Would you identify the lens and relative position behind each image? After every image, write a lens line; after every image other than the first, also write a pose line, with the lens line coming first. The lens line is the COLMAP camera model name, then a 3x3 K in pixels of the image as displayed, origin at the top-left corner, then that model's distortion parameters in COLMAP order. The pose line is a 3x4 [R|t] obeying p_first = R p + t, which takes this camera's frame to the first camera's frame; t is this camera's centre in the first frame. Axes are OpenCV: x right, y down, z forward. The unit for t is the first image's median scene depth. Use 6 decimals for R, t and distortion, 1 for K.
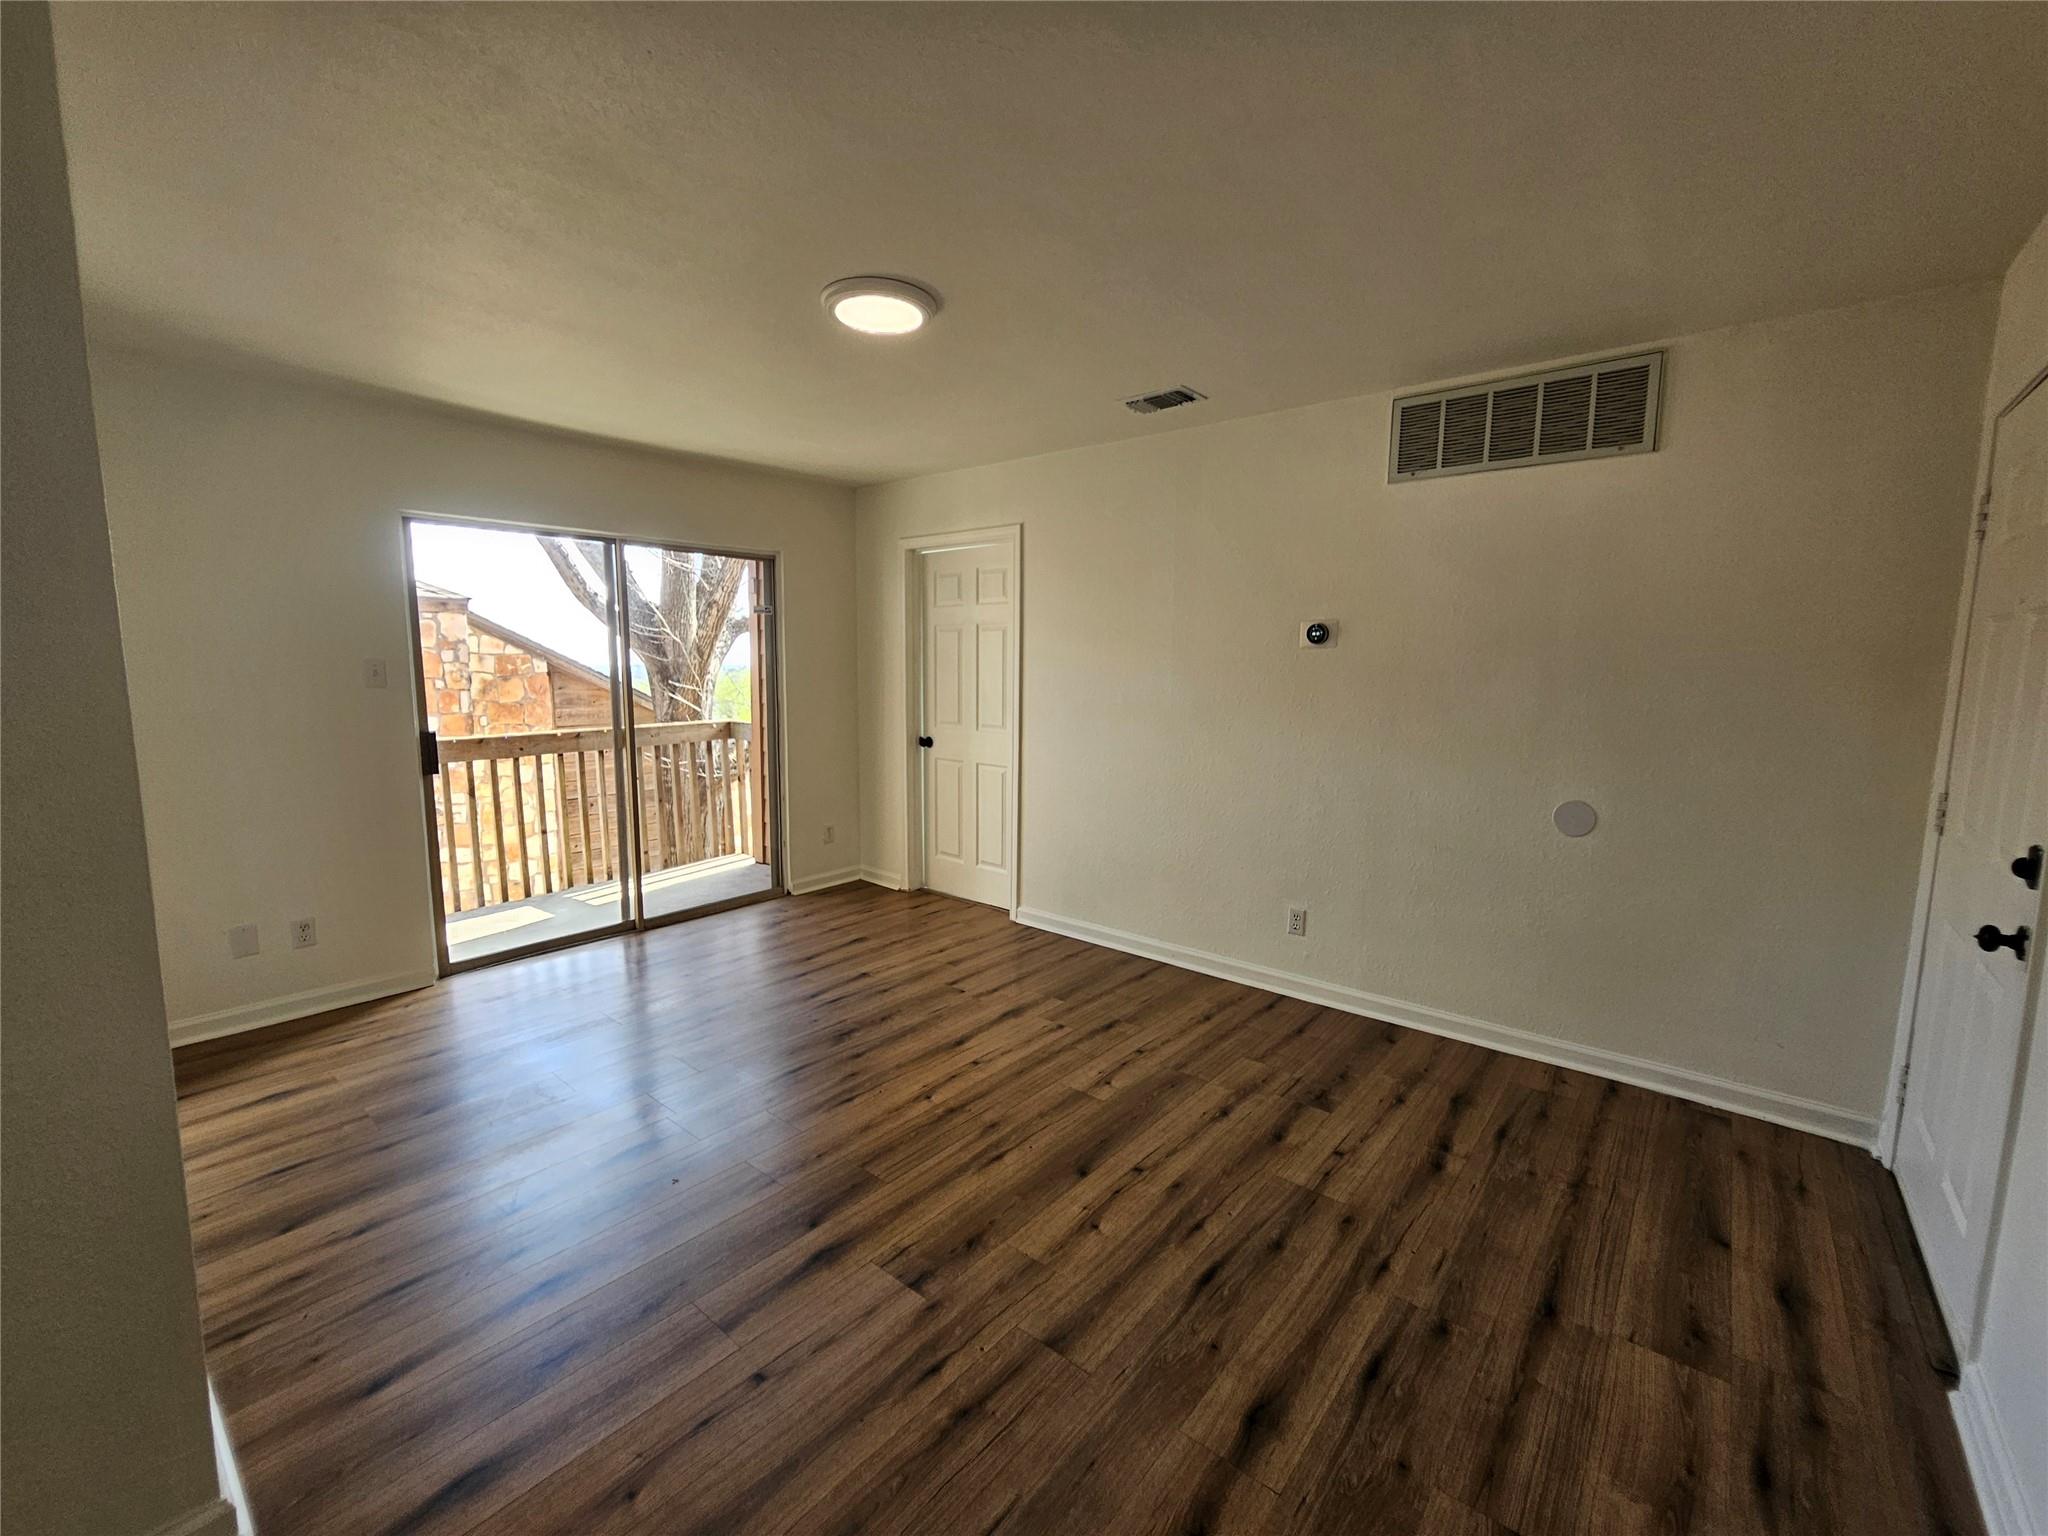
lens RADIAL K [[845.6, 0, 1025.6], [0, 845.6, 768.9], [0, 0, 1]] dist [-0.002178, 0.000387]
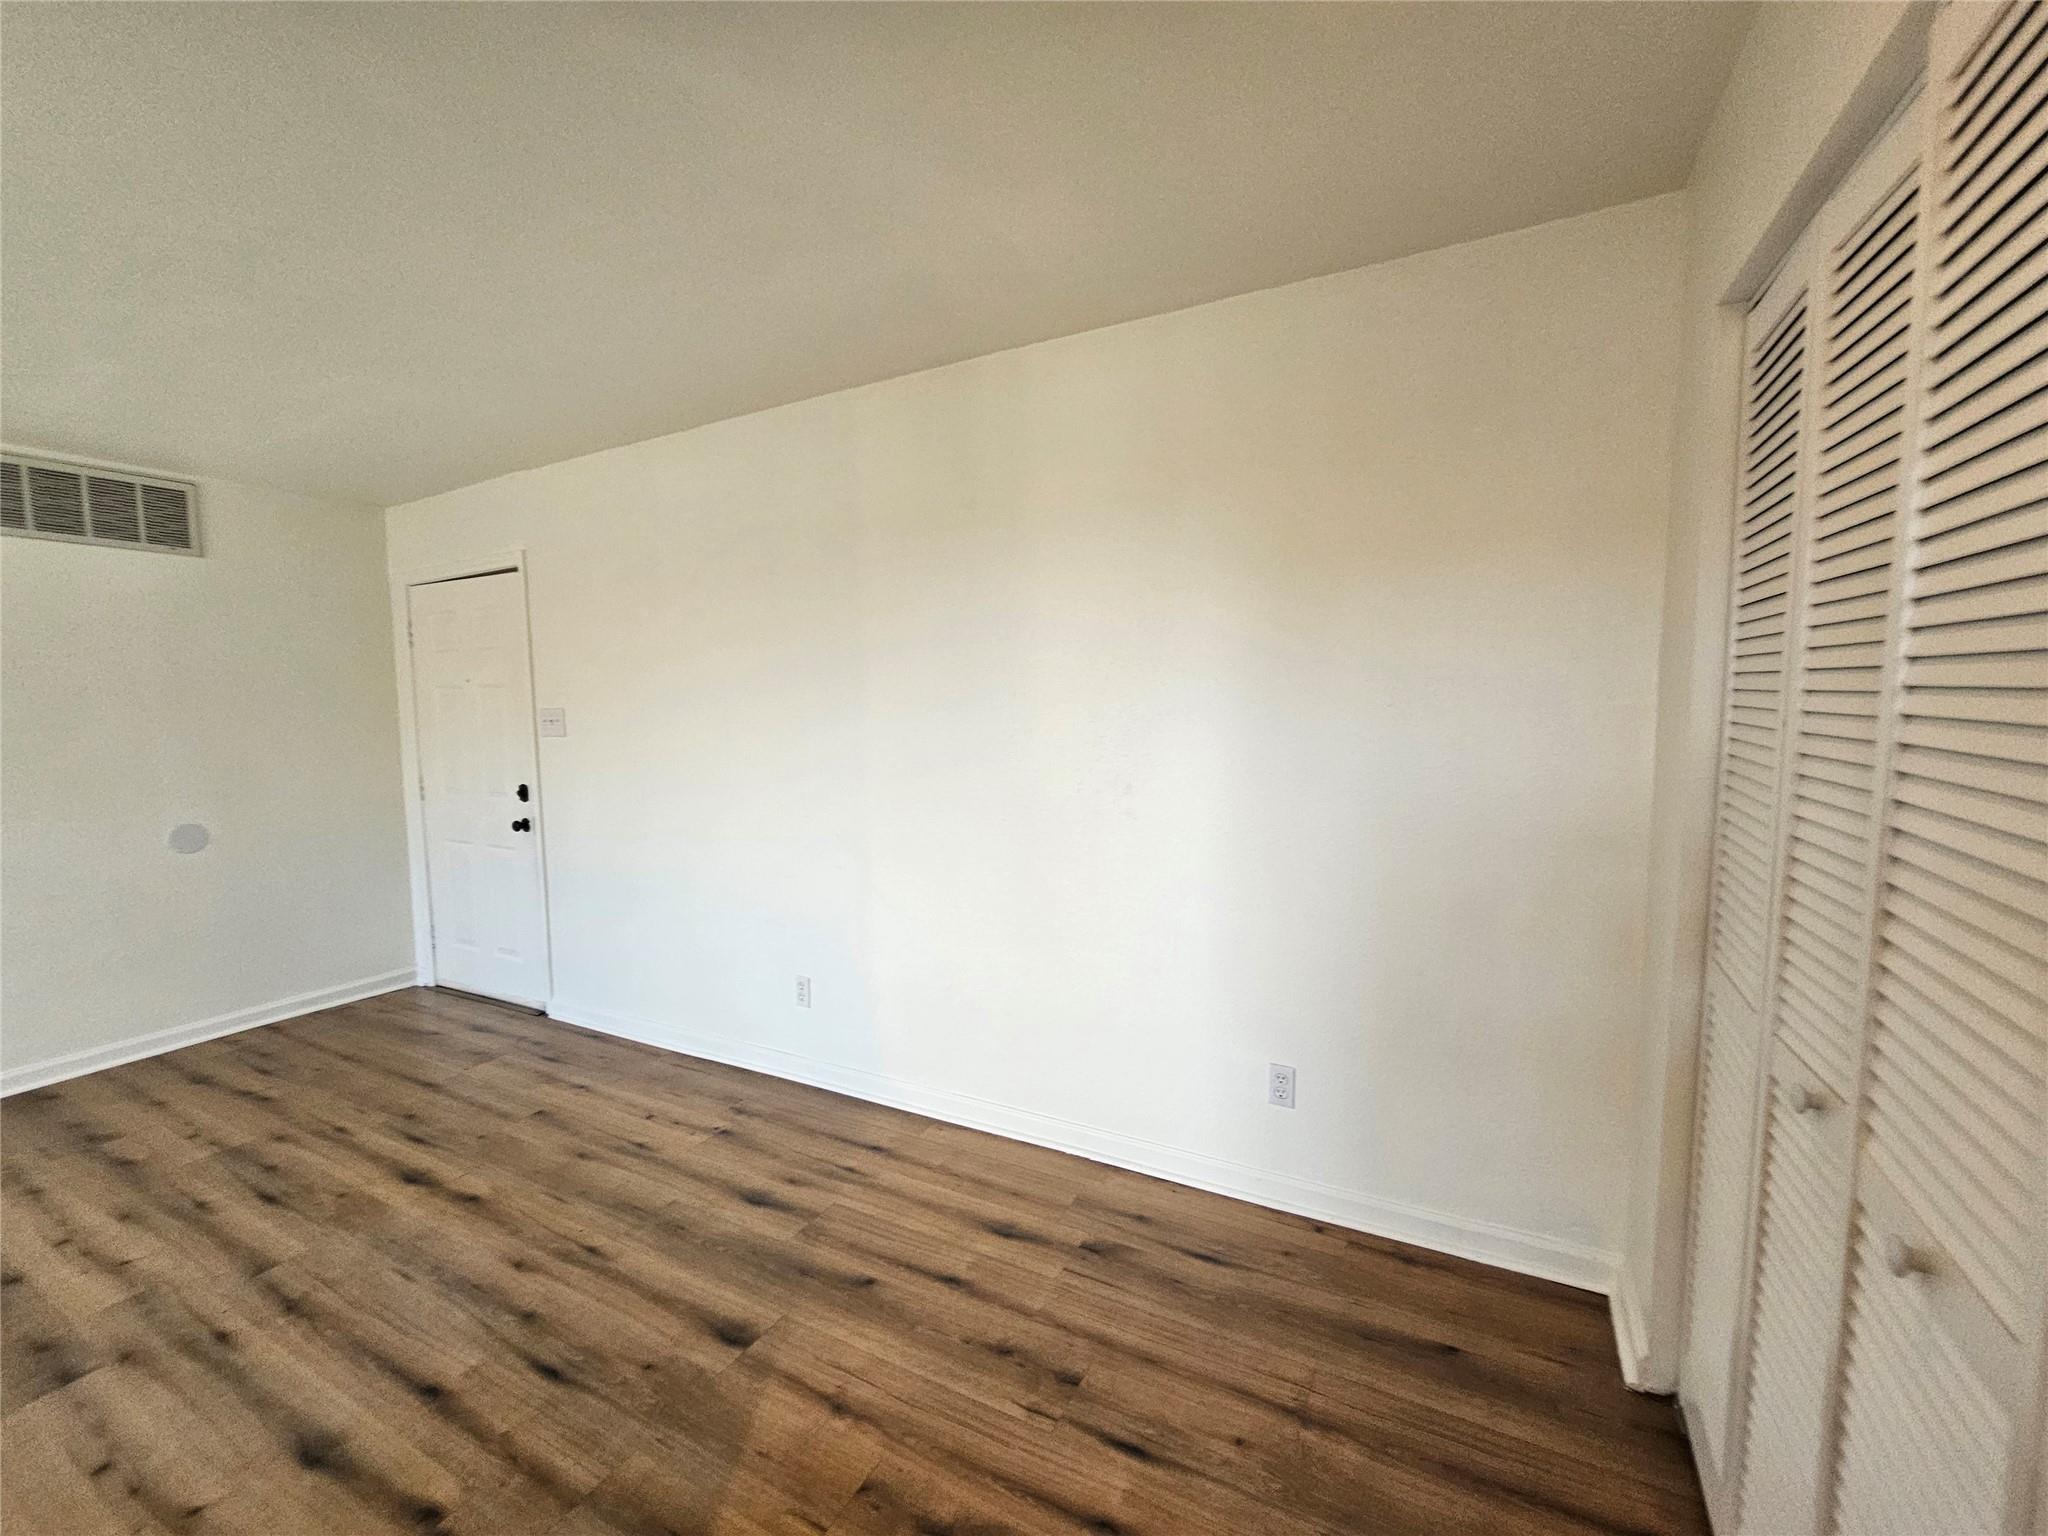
lens RADIAL K [[837.1, 0, 1020.3], [0, 837.1, 774.4], [0, 0, 1]] dist [-0.001441, 0.000719]
pose [[-0.198499, -0.089879, 0.975971, -0.847153], [0.132123, 0.984243, 0.117513, -0.017864], [-0.971155, 0.152274, -0.183496, 0.026187]]
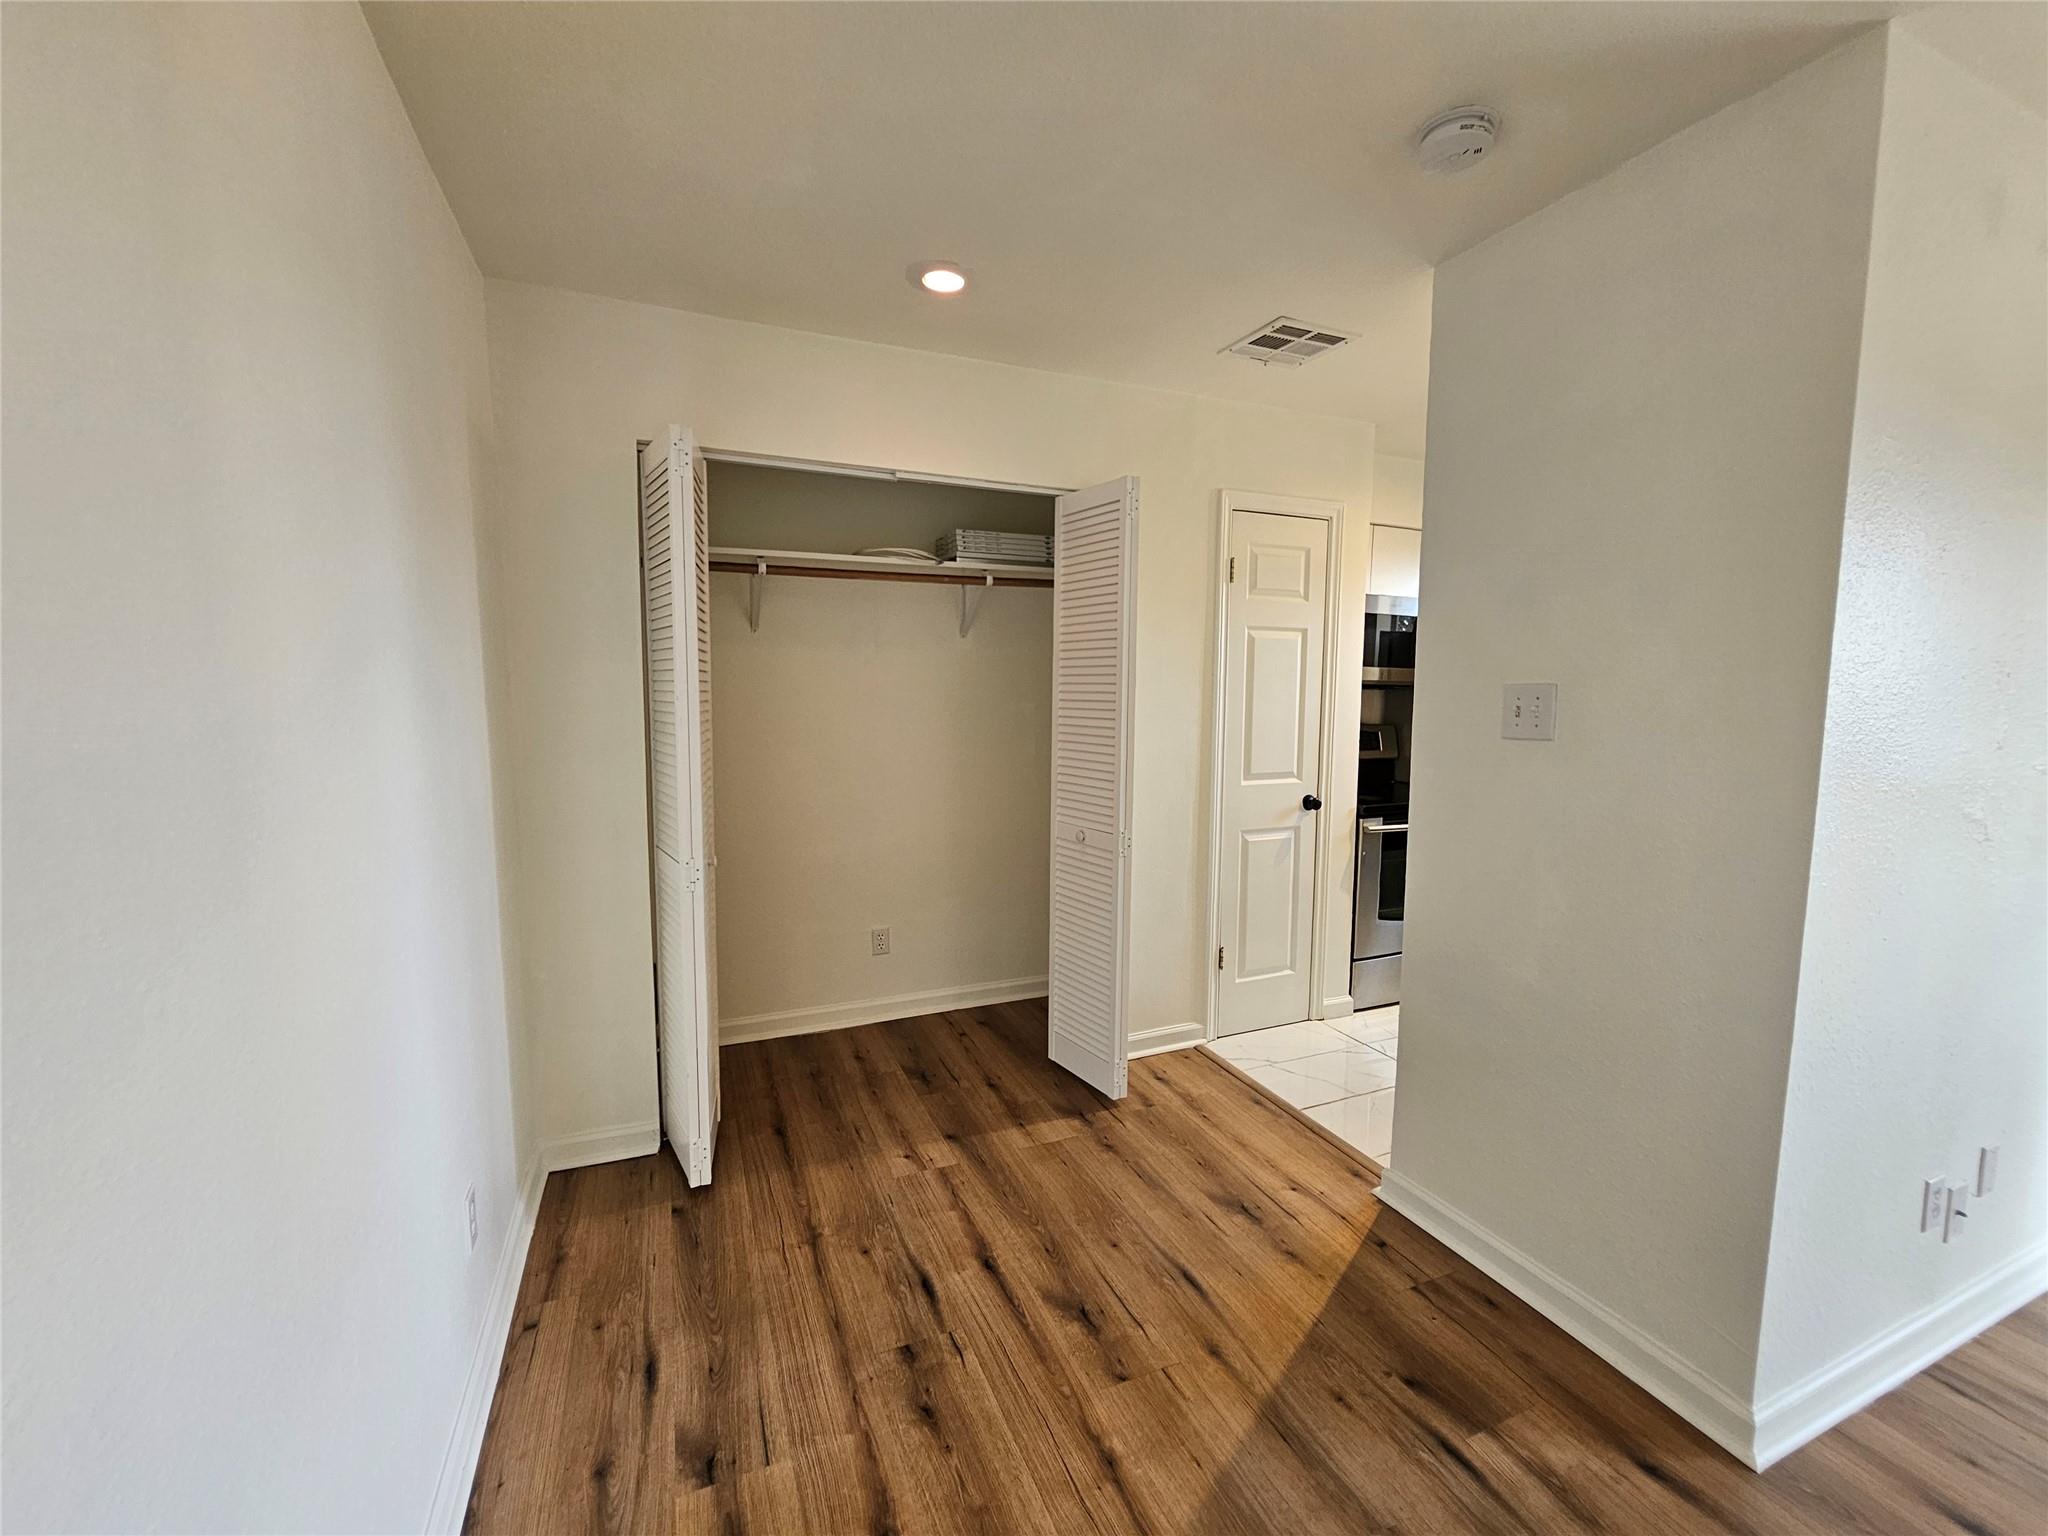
lens RADIAL K [[841.7, 0, 1023.3], [0, 841.7, 767.1], [0, 0, 1]] dist [-0.002618, 0.000046]
pose [[-0.455648, 0.077611, -0.886770, 0.231549], [-0.113234, 0.983046, 0.144220, -0.032271], [0.882929, 0.166126, -0.439134, 0.232897]]
